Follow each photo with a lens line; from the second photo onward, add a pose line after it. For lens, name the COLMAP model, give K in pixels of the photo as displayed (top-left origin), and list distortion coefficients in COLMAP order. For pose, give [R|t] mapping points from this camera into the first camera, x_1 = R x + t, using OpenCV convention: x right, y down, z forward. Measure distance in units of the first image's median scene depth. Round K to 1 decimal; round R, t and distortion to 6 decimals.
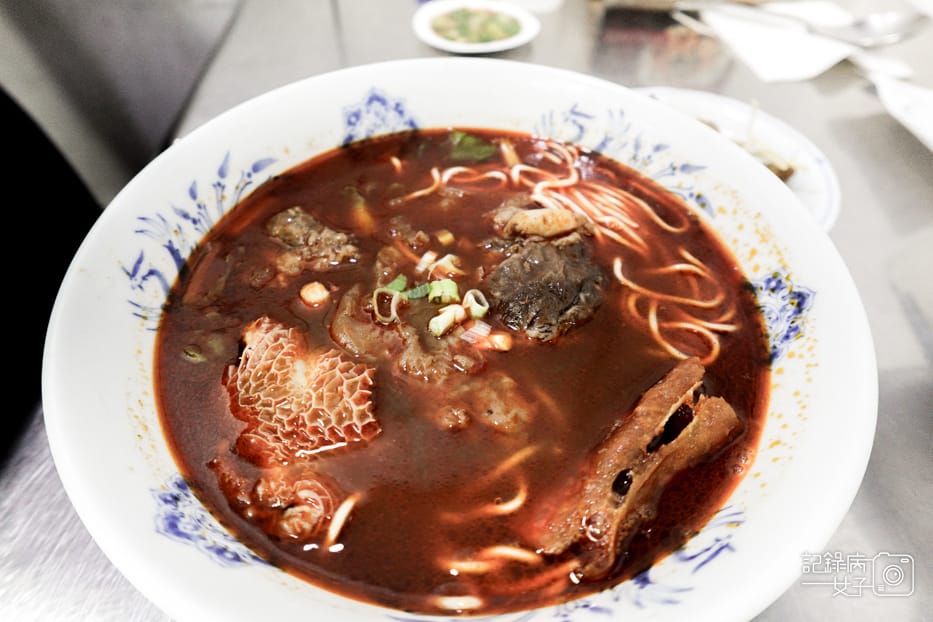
lens RADIAL K [[534.2, 0, 466.5], [0, 534.2, 311.0], [0, 0, 1]] dist [0.002474, 0.000750]
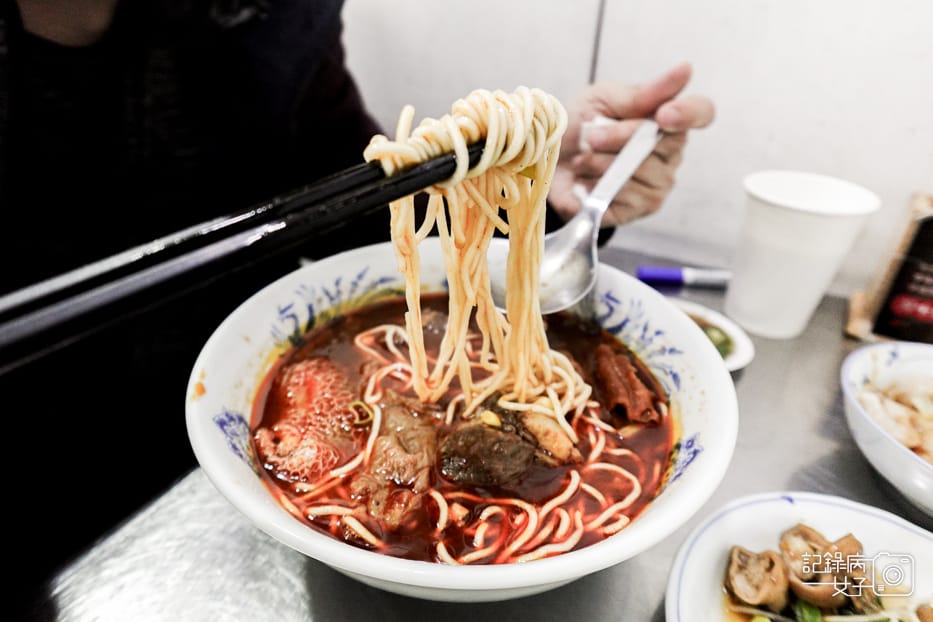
lens RADIAL K [[565.1, 0, 466.5], [0, 565.1, 311.0], [0, 0, 1]] dist [0.001401, -0.000112]
pose [[0.890880, 0.221795, -0.396408, 0.590853], [-0.348941, 0.892876, -0.284628, 0.228704], [0.290814, 0.391892, 0.872839, -0.384423]]
